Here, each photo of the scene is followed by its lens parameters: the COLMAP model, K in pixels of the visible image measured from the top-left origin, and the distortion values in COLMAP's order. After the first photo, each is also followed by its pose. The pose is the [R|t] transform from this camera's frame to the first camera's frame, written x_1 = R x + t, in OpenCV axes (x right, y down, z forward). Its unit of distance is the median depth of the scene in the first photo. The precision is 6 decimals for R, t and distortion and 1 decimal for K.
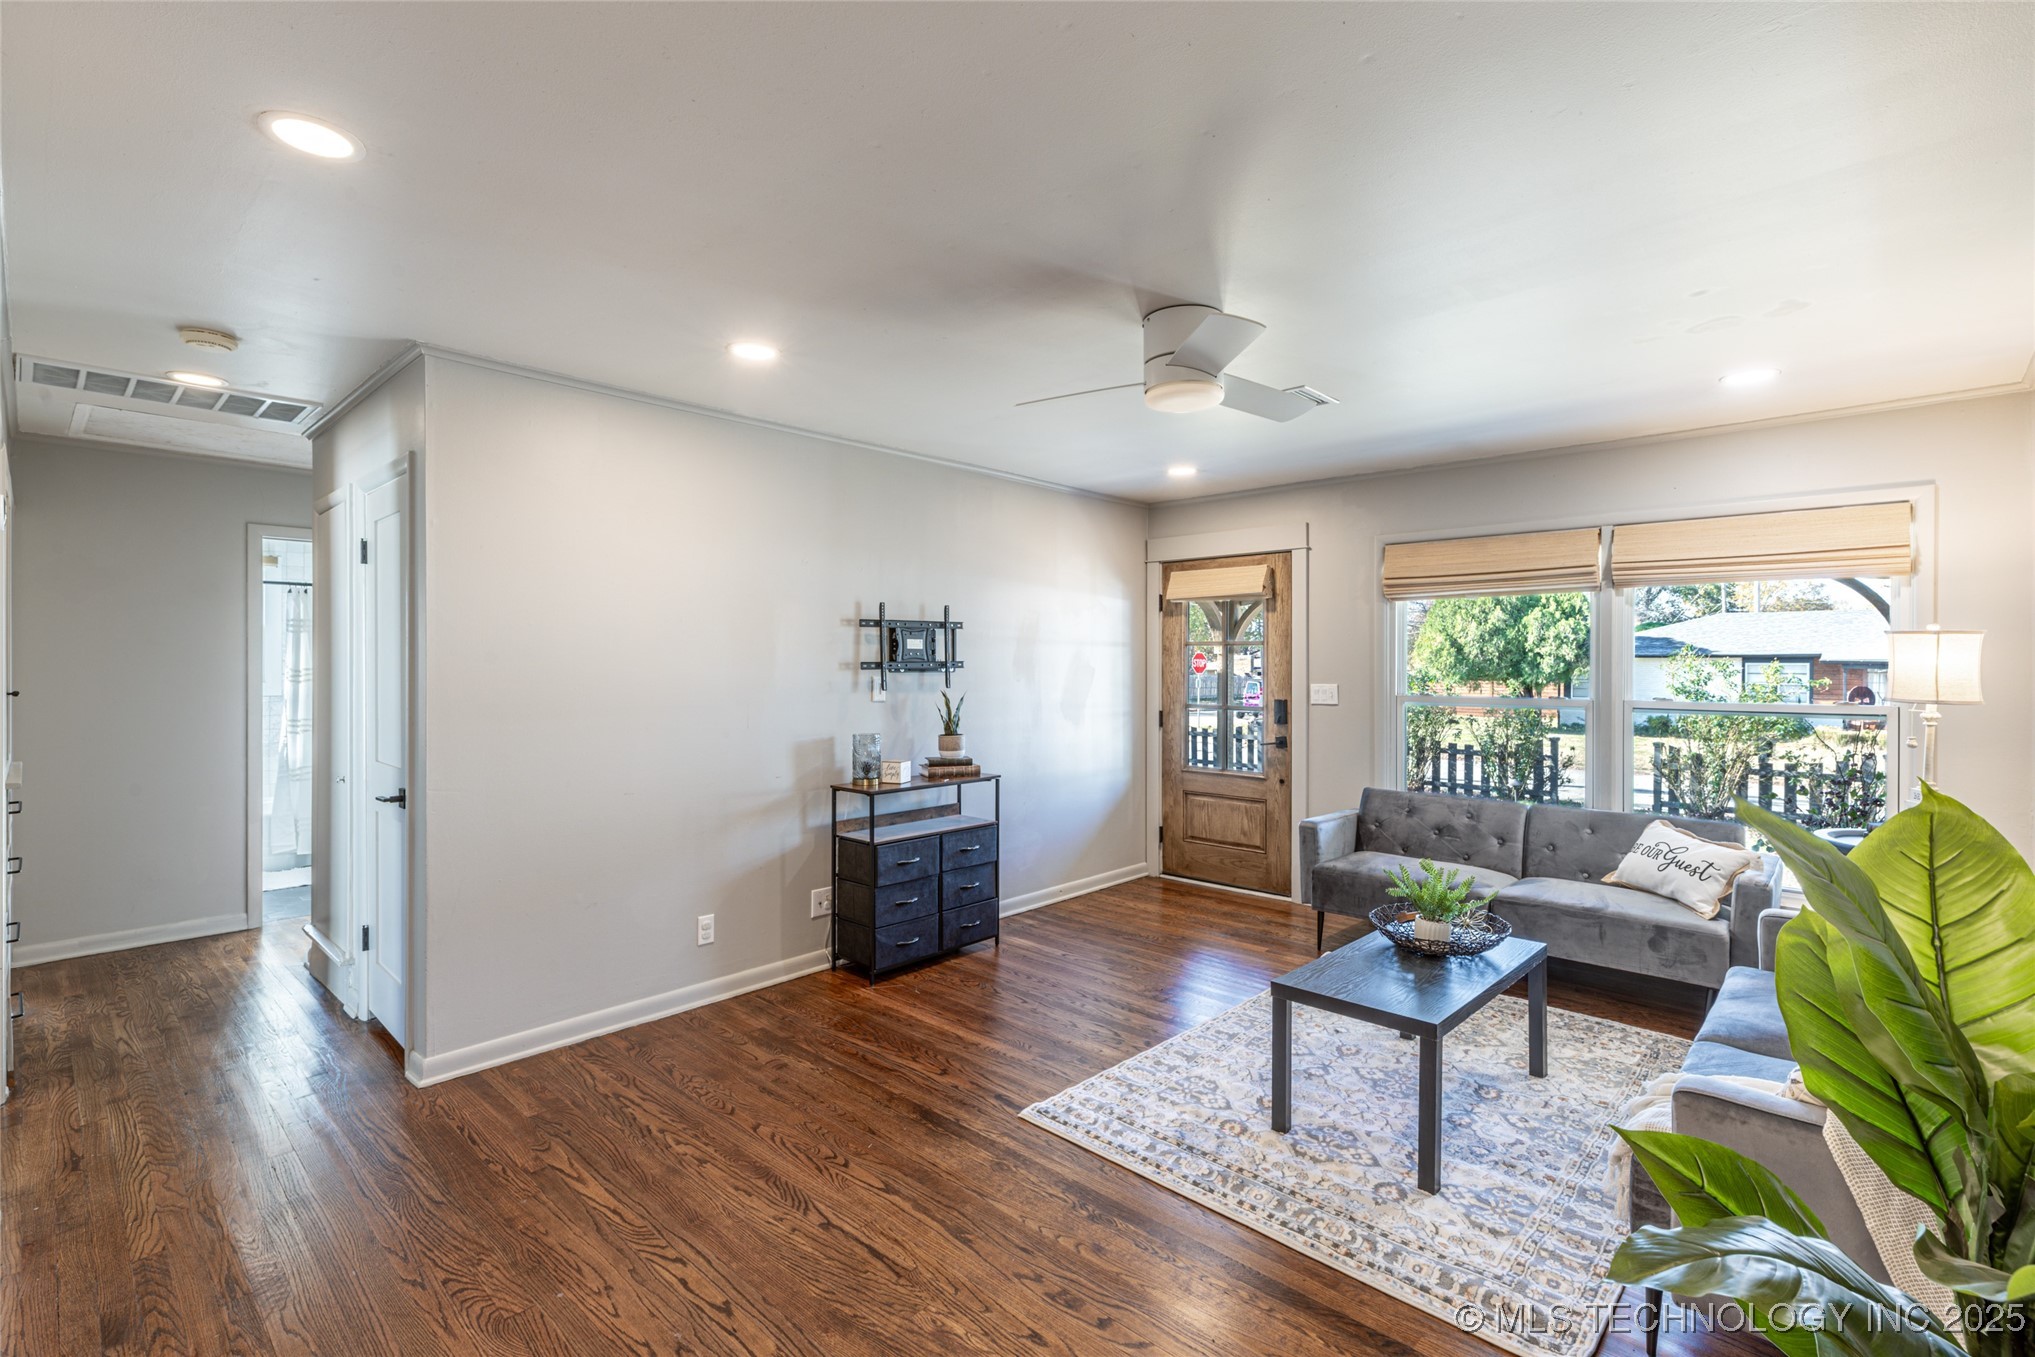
lens RADIAL K [[912.3, 0, 1027.4], [0, 912.3, 674.2], [0, 0, 1]] dist [0.004017, -0.001004]
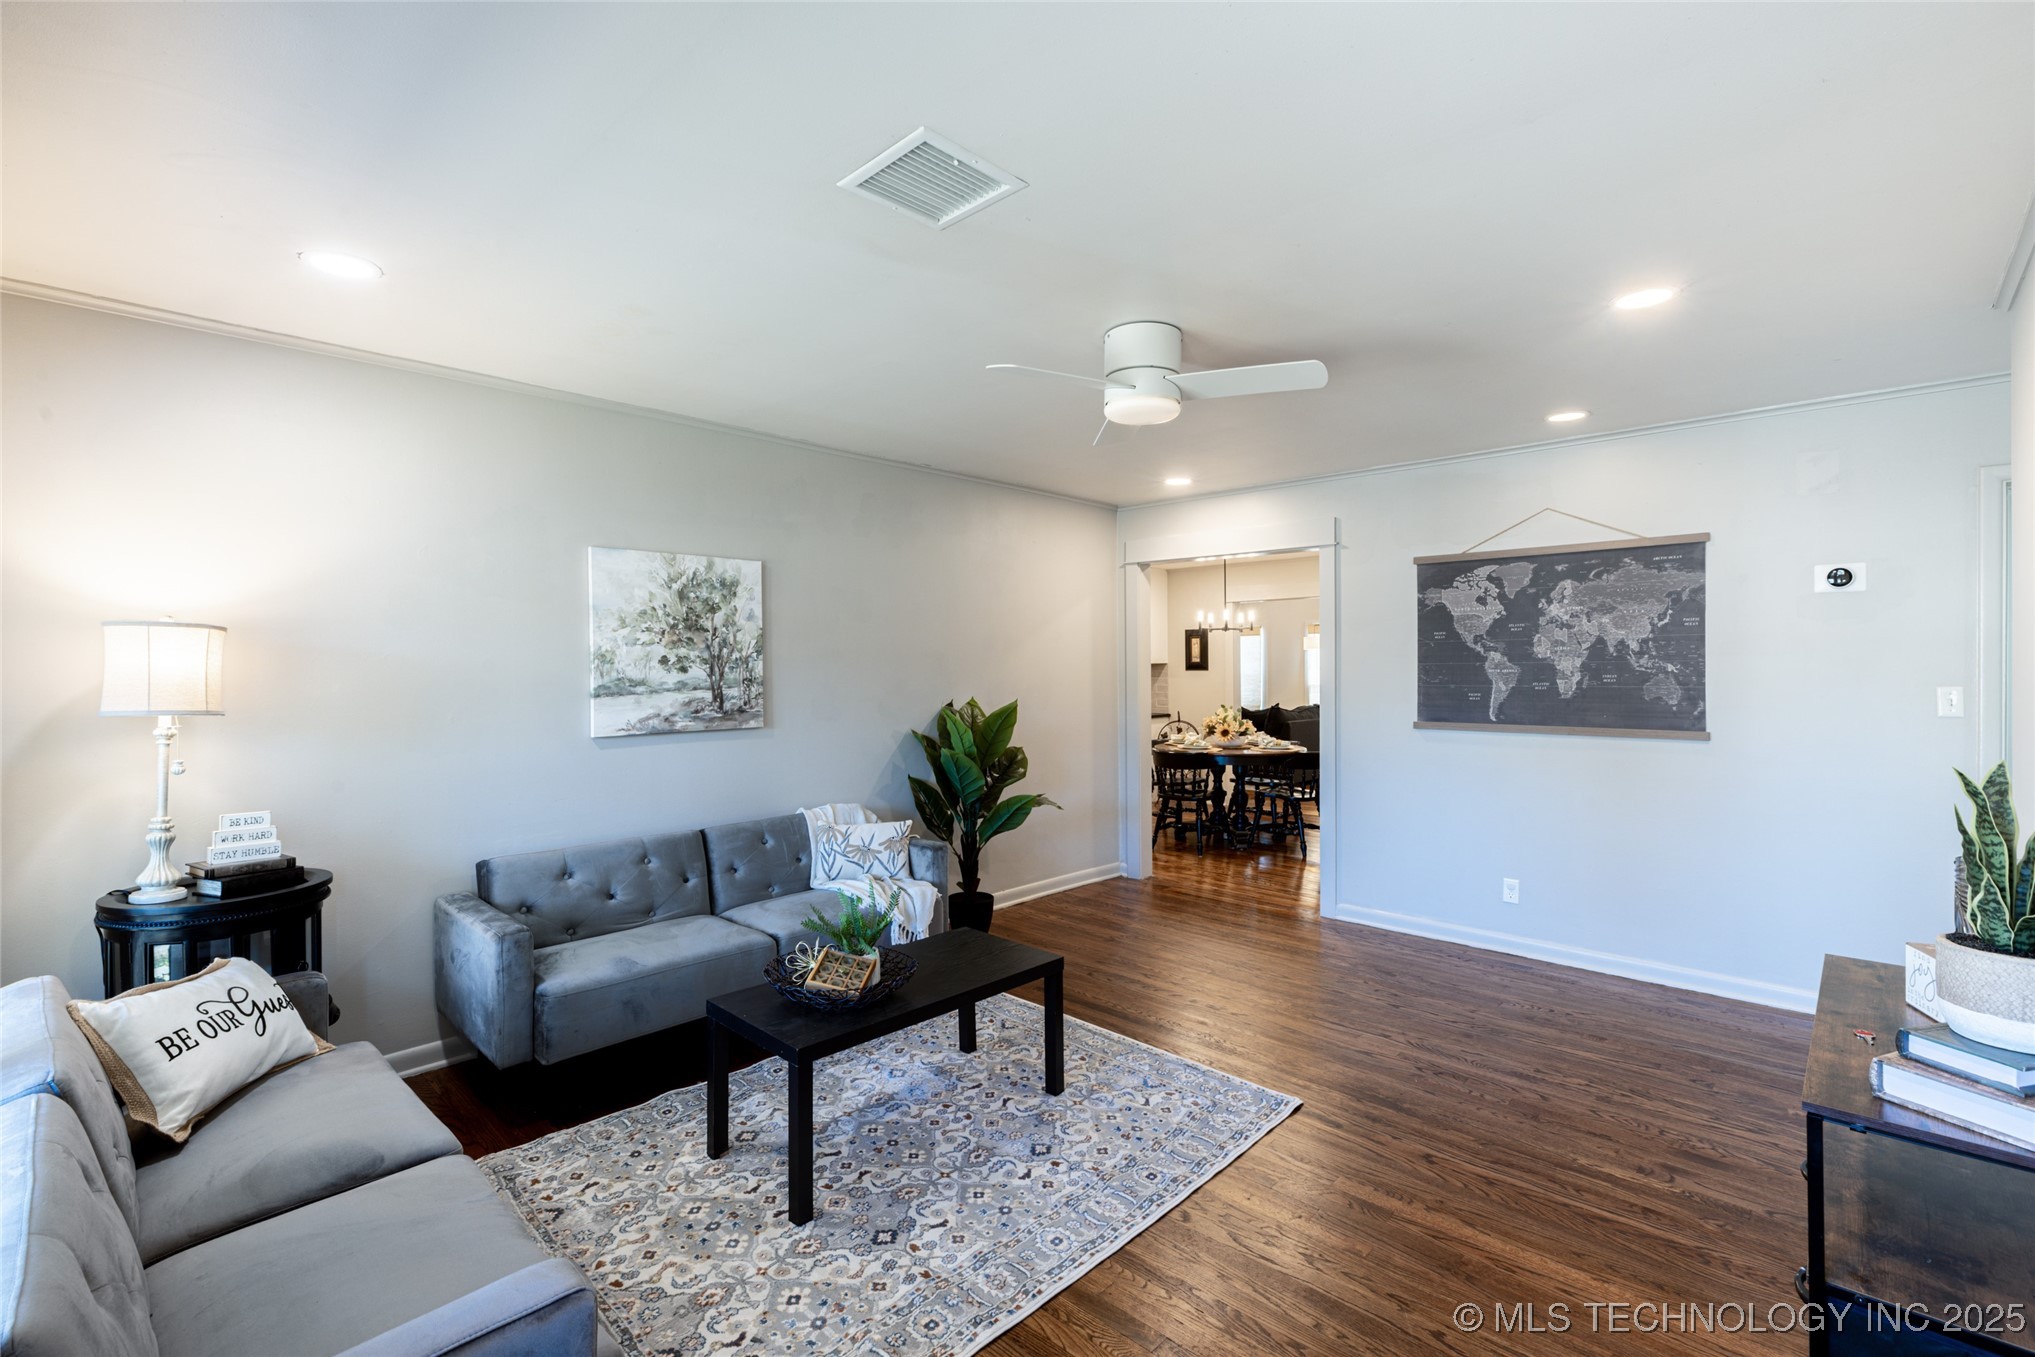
lens RADIAL K [[912.3, 0, 1016.4], [0, 912.3, 666.5], [0, 0, 1]] dist [0.004017, -0.001004]
pose [[-0.999921, 0.002786, 0.012292, 0.205912], [0.002920, 0.999936, 0.010894, -0.014902], [-0.012261, 0.010929, -0.999865, 1.391356]]
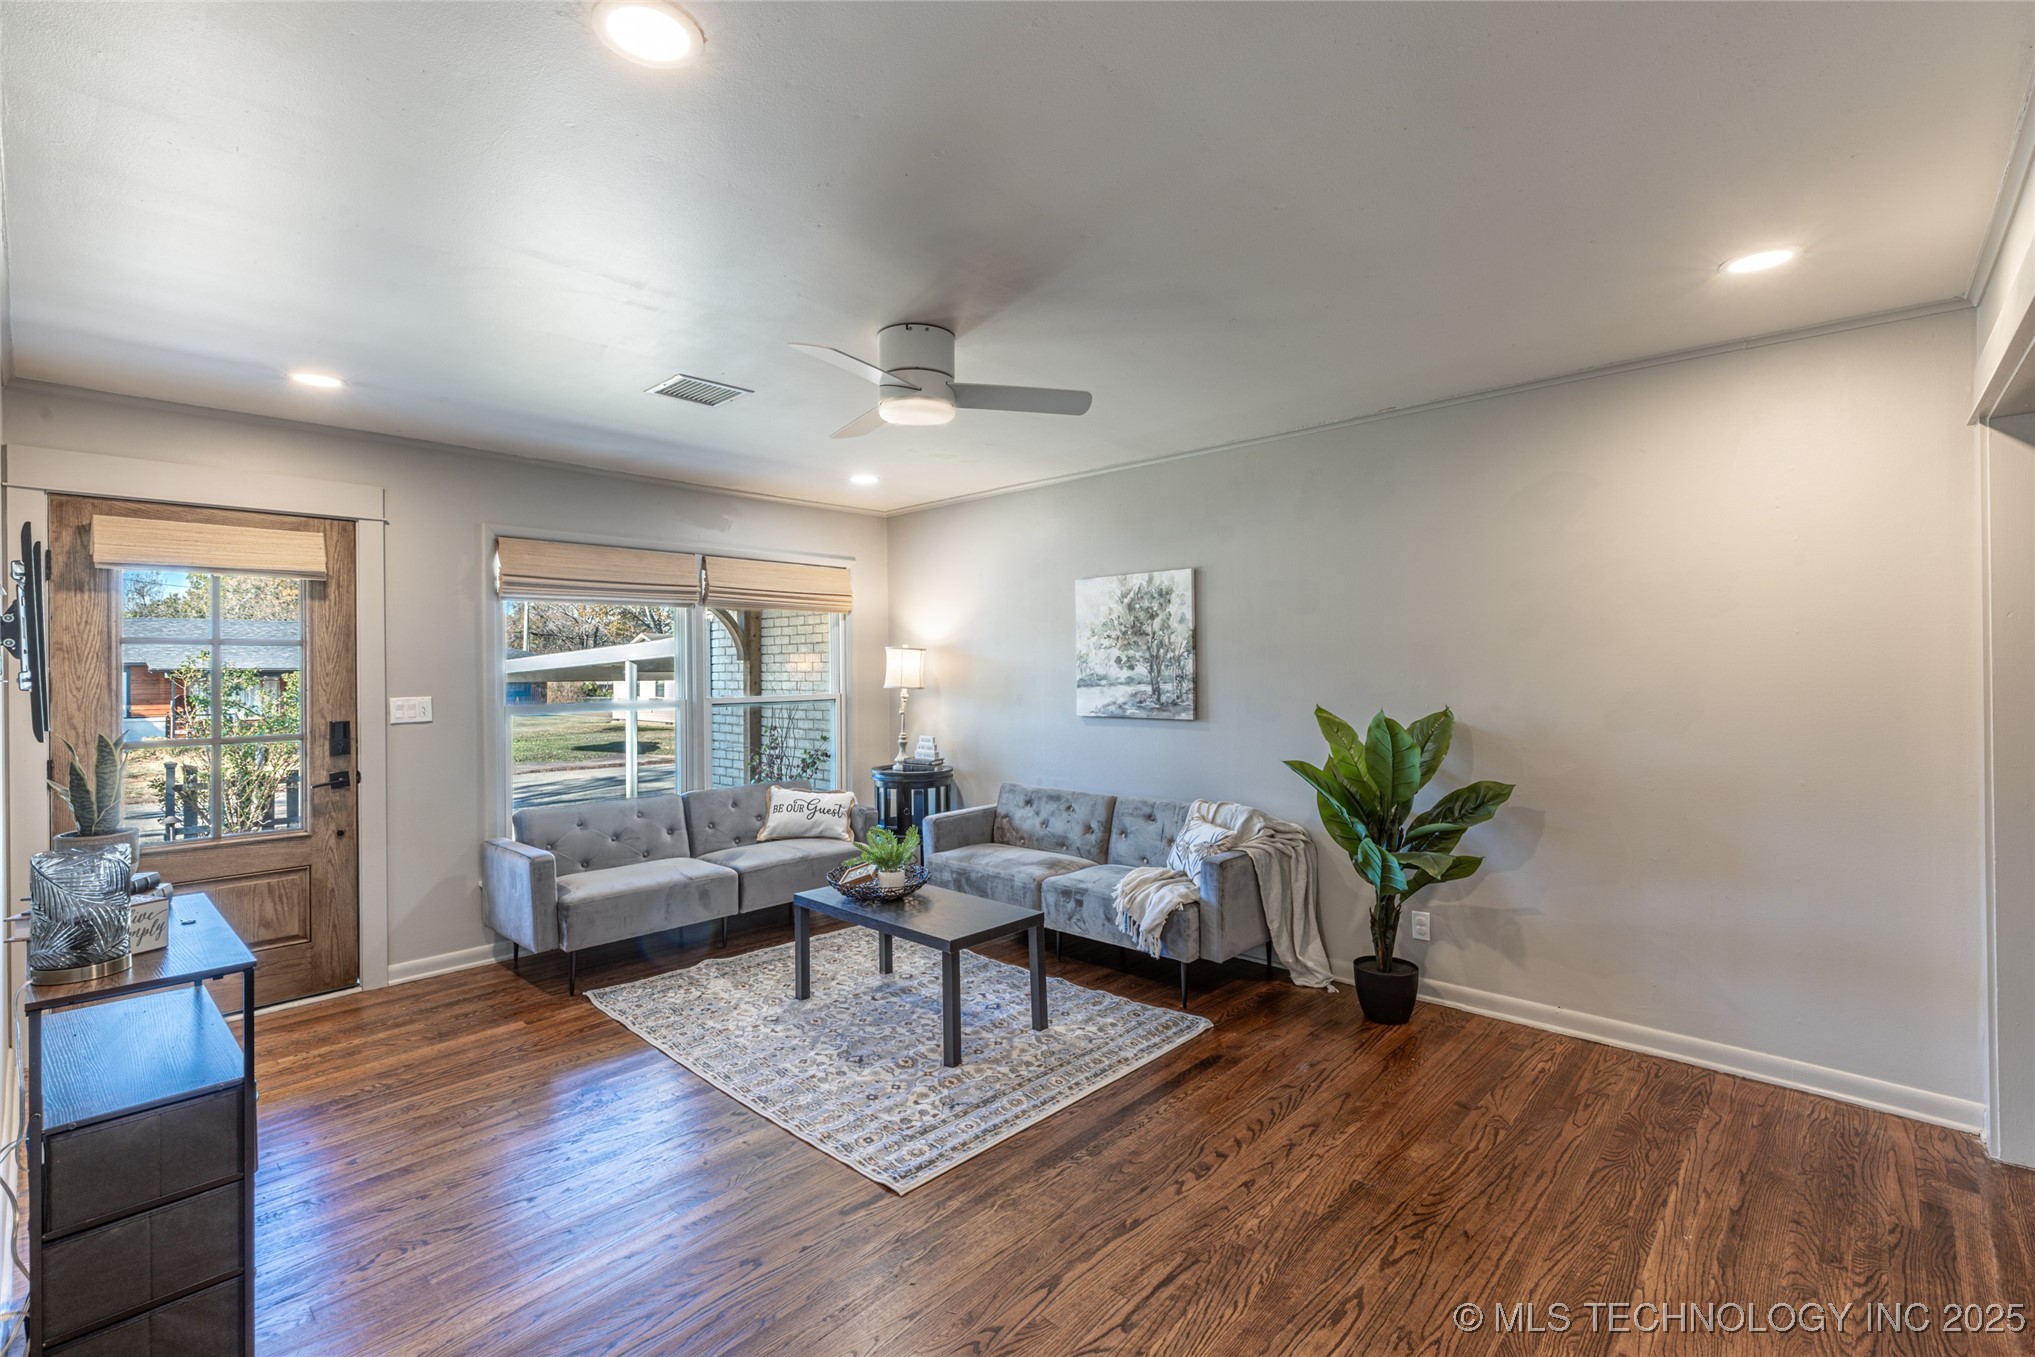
lens RADIAL K [[912.3, 0, 1011.9], [0, 912.3, 662.1], [0, 0, 1]] dist [0.004017, -0.001004]
pose [[0.010720, 0.003040, 0.999938, -0.595732], [0.020208, 0.999791, -0.003256, -0.008580], [-0.999738, 0.020241, 0.010657, 0.600772]]
